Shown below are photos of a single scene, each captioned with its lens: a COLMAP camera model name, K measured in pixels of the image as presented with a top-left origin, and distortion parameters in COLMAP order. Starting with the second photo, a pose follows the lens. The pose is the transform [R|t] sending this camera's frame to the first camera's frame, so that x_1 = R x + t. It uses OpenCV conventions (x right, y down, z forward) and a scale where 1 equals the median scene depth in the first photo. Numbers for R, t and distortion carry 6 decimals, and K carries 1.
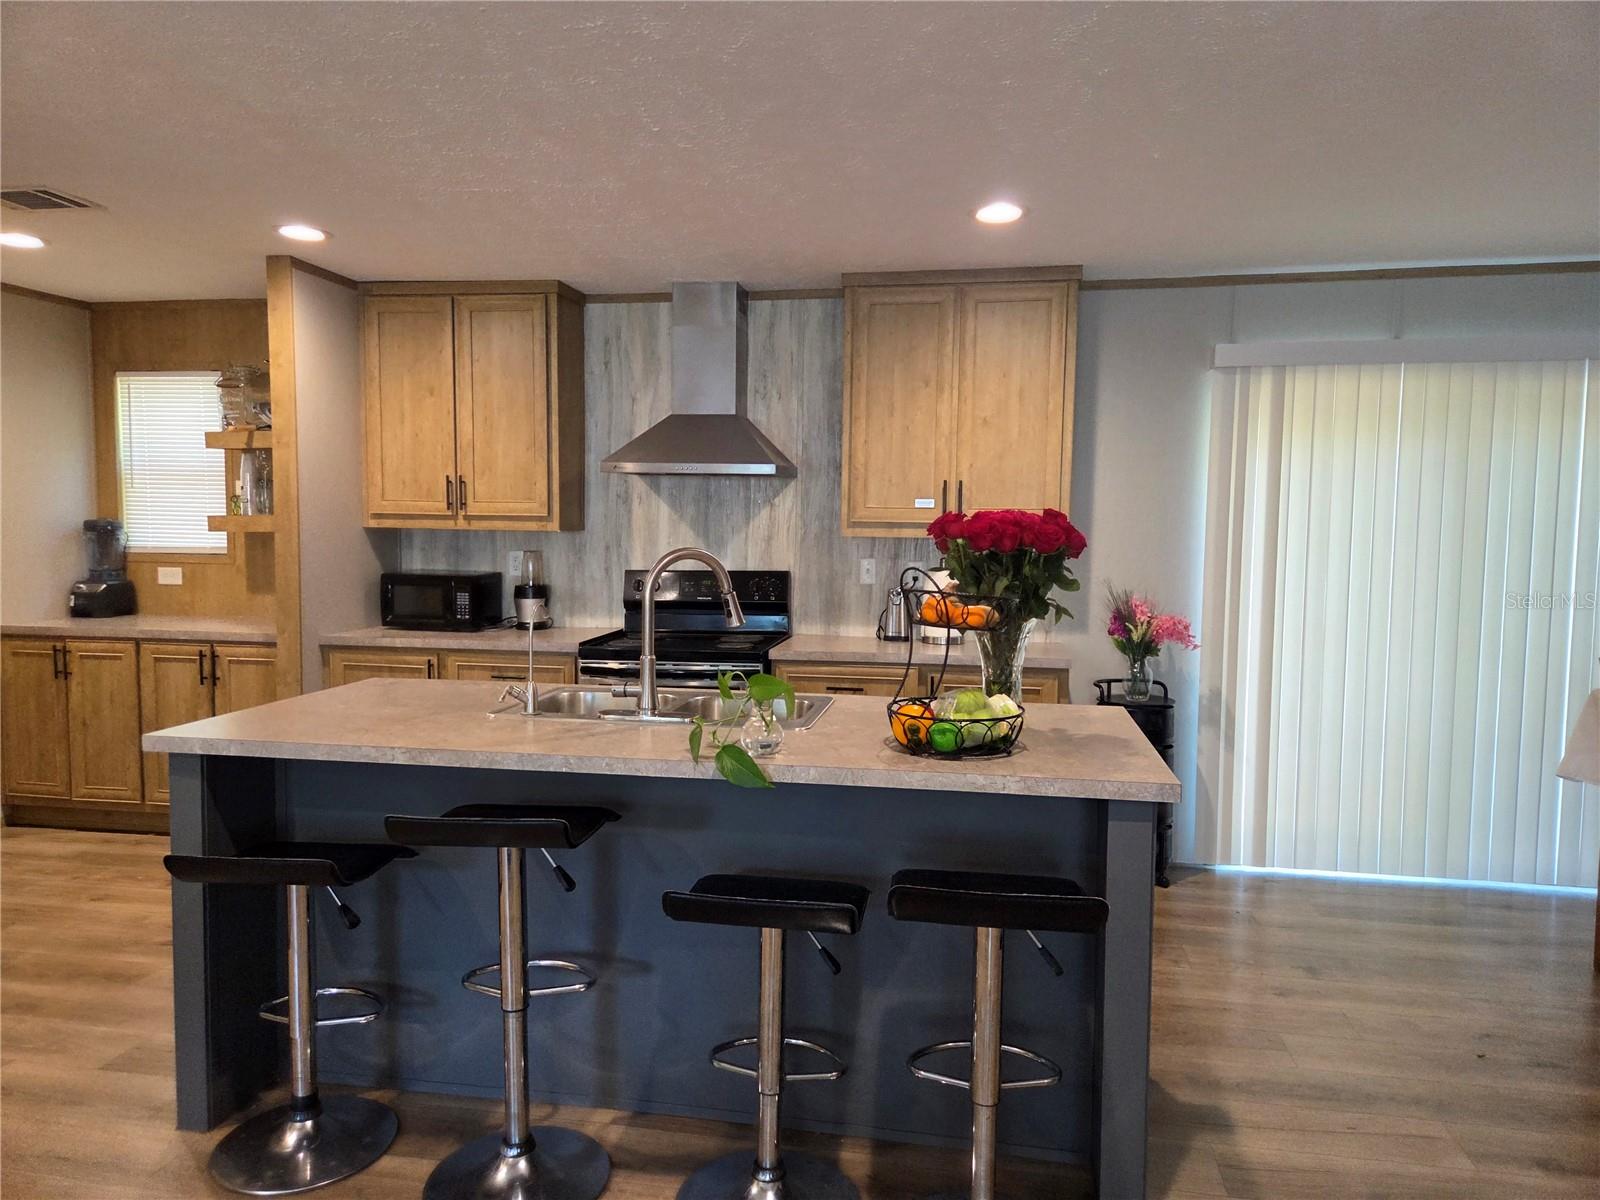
lens RADIAL K [[1070.1, 0, 797.1], [0, 1070.1, 599.2], [0, 0, 1]] dist [0.073757, -0.062622]
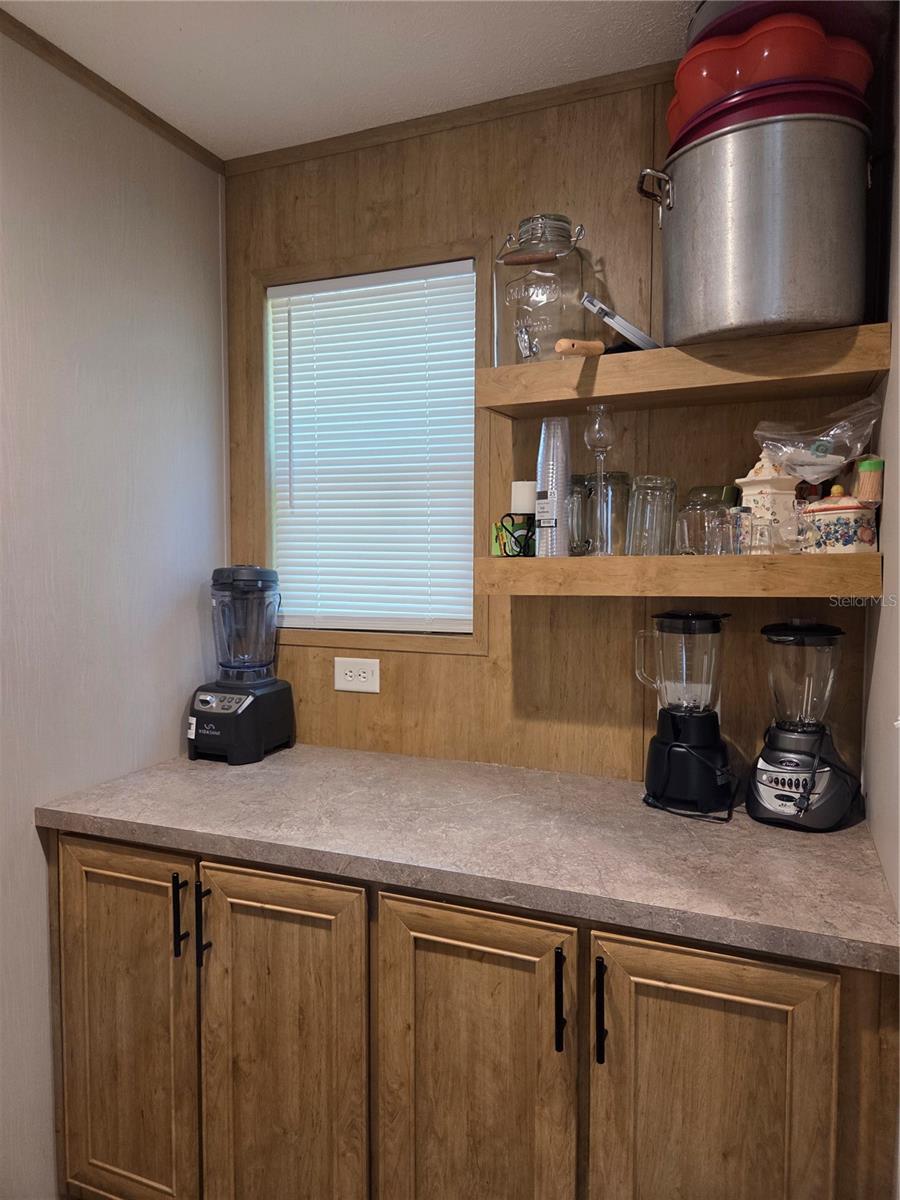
lens RADIAL K [[803.6, 0, 439.1], [0, 803.6, 591.5], [0, 0, 1]] dist [0.070176, -0.061427]
pose [[0.977092, 0.000627, -0.212817, -0.528376], [-0.005655, 0.999719, -0.023021, -0.060644], [0.212743, 0.023697, 0.976821, 0.733359]]
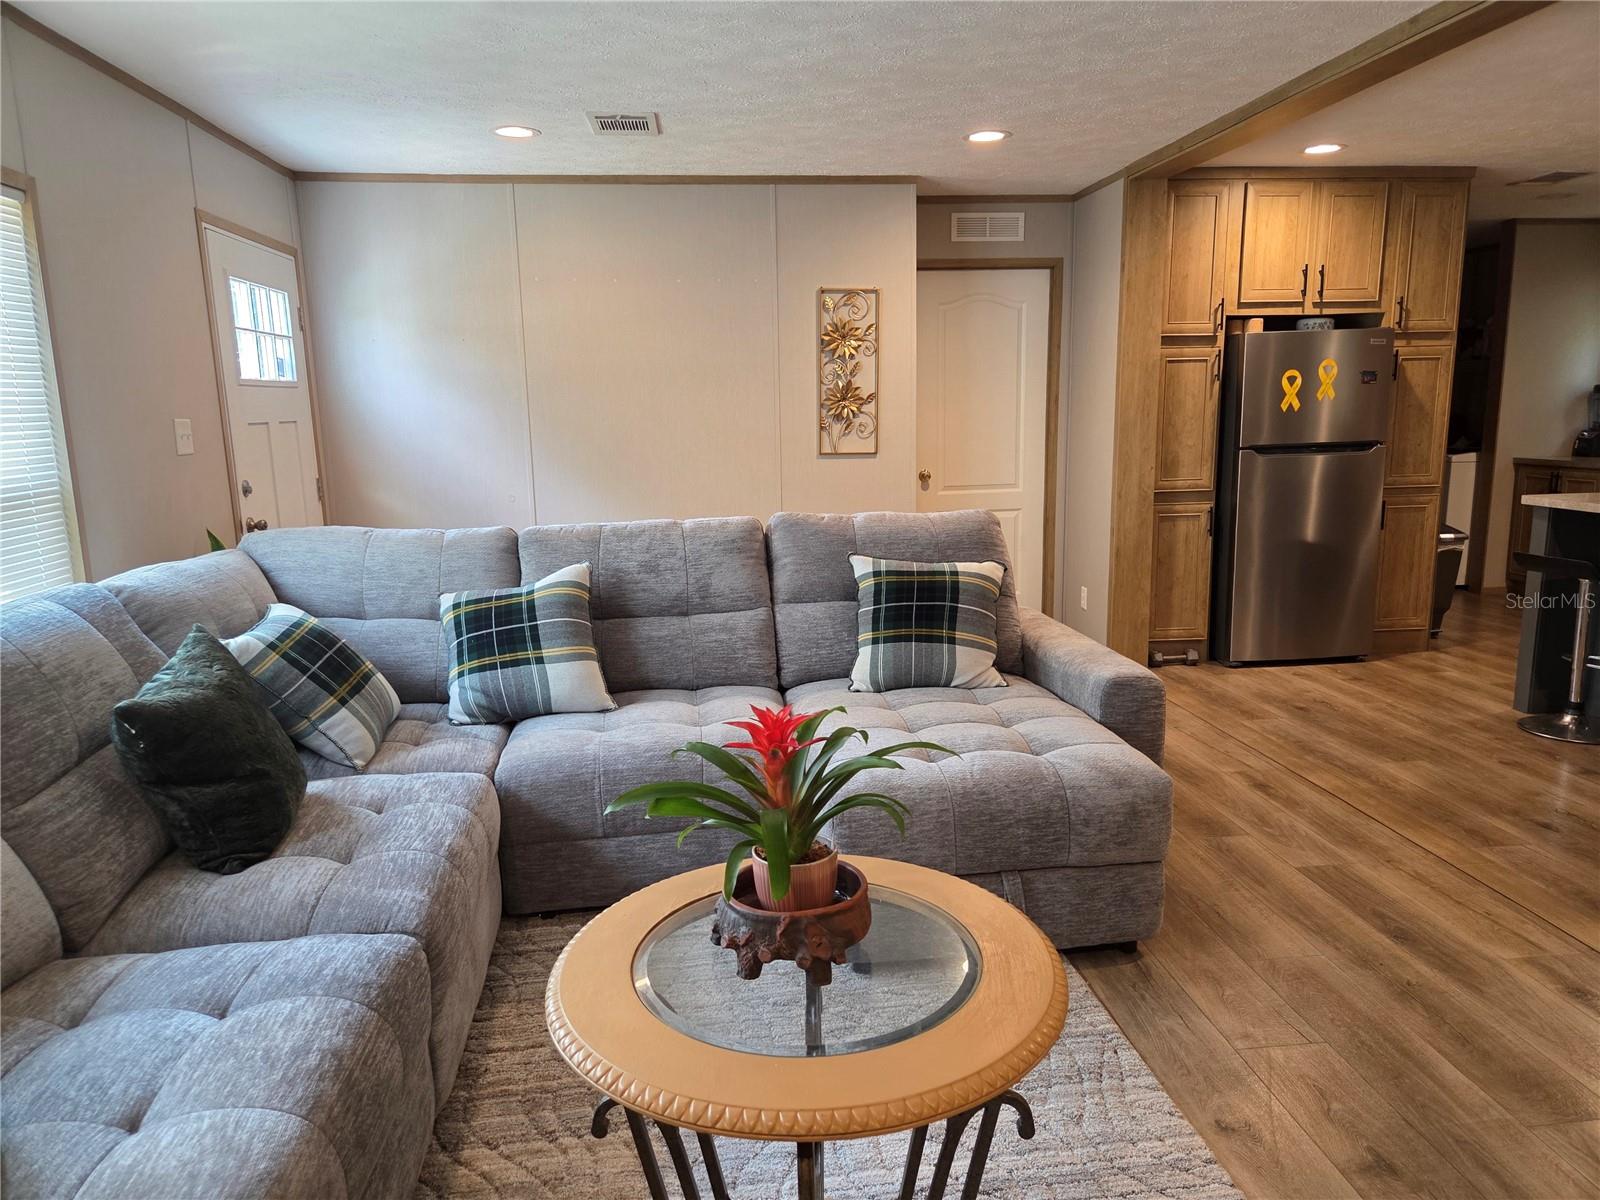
lens RADIAL K [[1073.8, 0, 802.1], [0, 1073.8, 605.2], [0, 0, 1]] dist [0.067670, -0.062576]
pose [[0.282217, 0.157580, -0.946320, 0.455097], [-0.047760, 0.987502, 0.150194, 0.046866], [0.958161, 0.002809, 0.286216, -0.384557]]
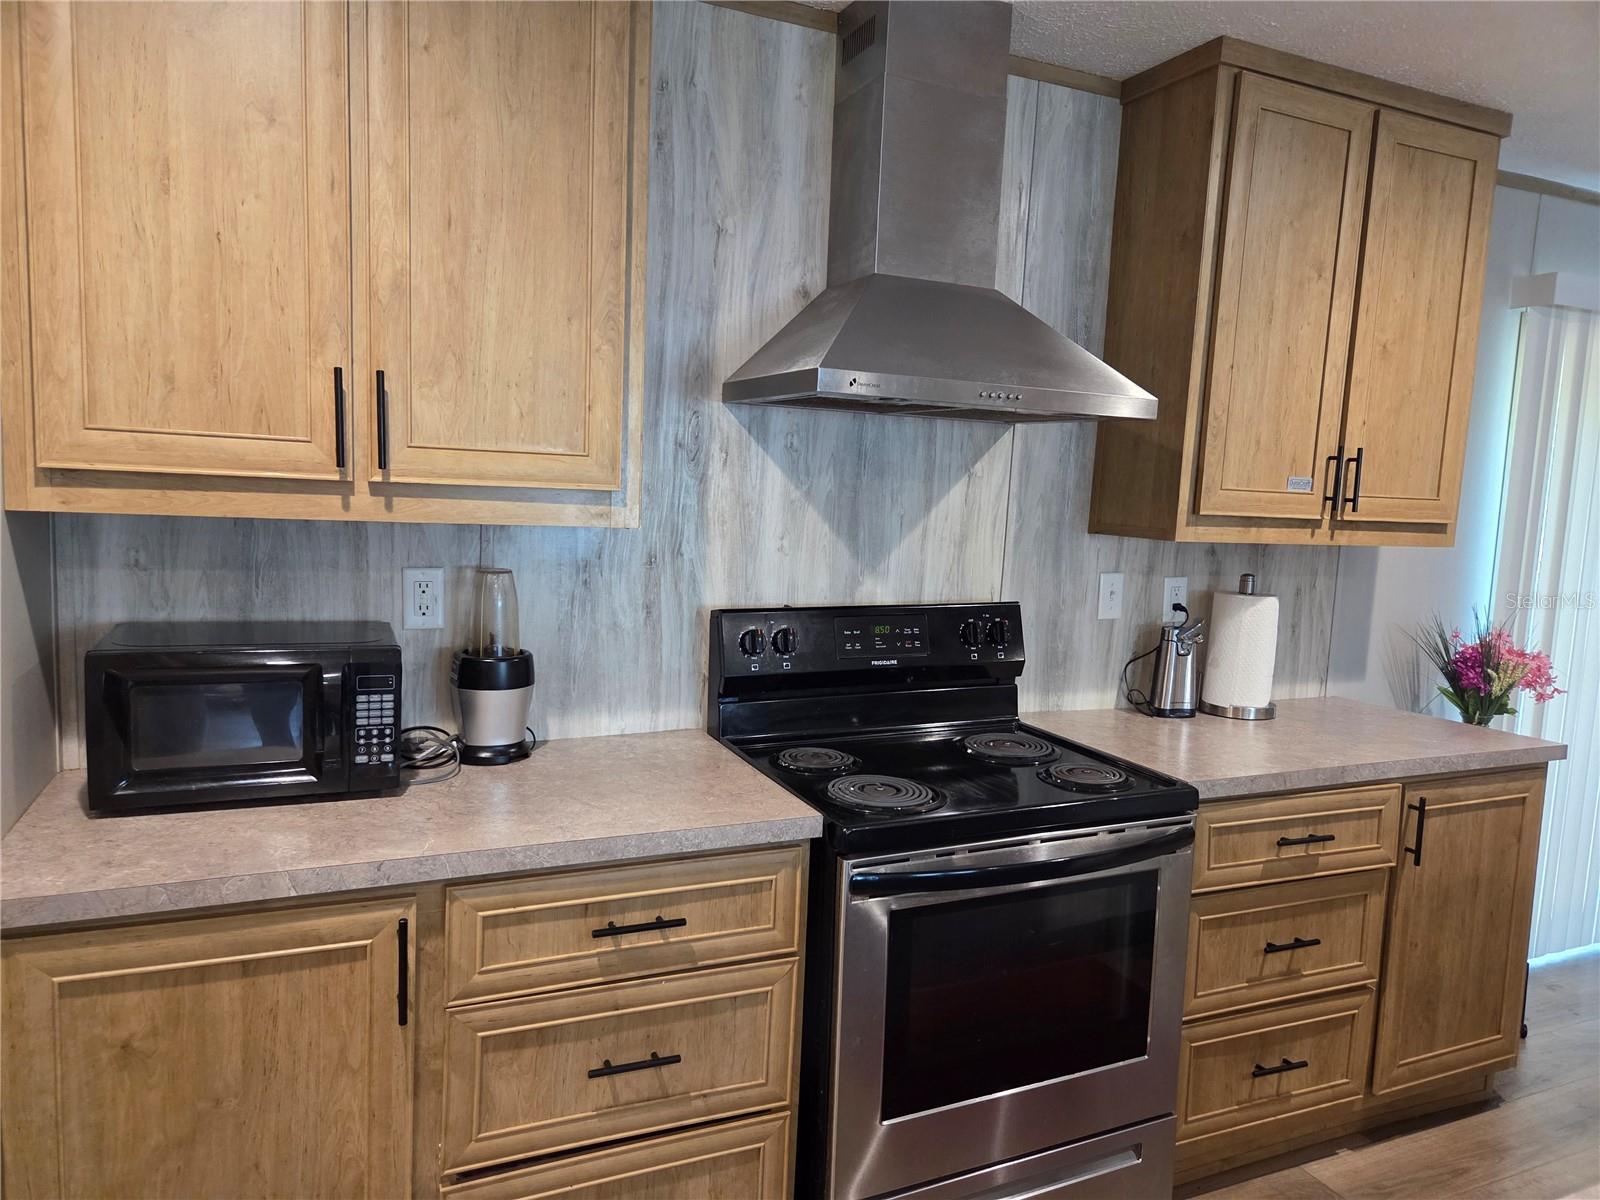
lens RADIAL K [[1073.8, 0, 802.1], [0, 1073.8, 605.2], [0, 0, 1]] dist [0.067670, -0.062576]
pose [[0.825864, -0.039554, 0.562481, -0.407824], [0.010756, 0.998460, 0.054420, -0.056351], [-0.563767, -0.038893, 0.825017, 0.632162]]
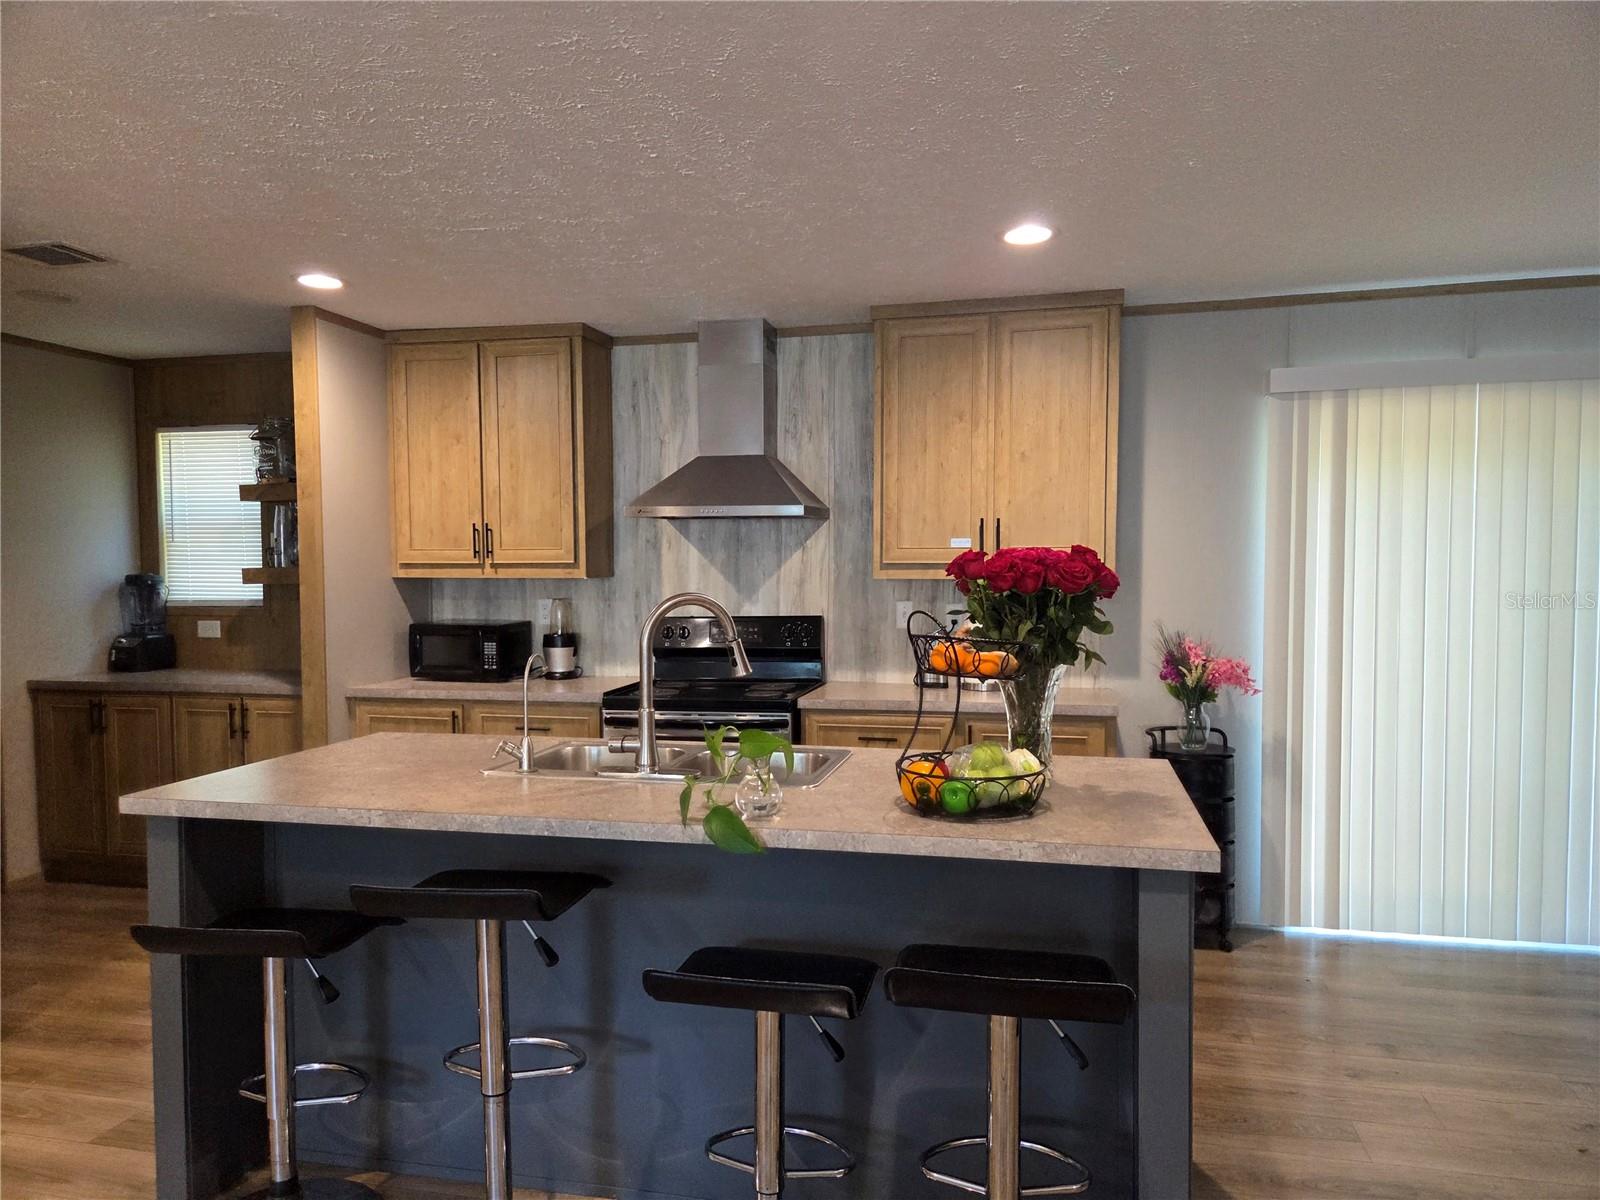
lens RADIAL K [[1071.5, 0, 796.6], [0, 1071.5, 617.5], [0, 0, 1]] dist [0.070176, -0.061427]
pose [[0.998068, -0.013070, -0.060743, 0.028819], [0.011586, 0.999627, -0.024719, -0.001179], [0.061044, 0.023968, 0.997847, 0.038919]]
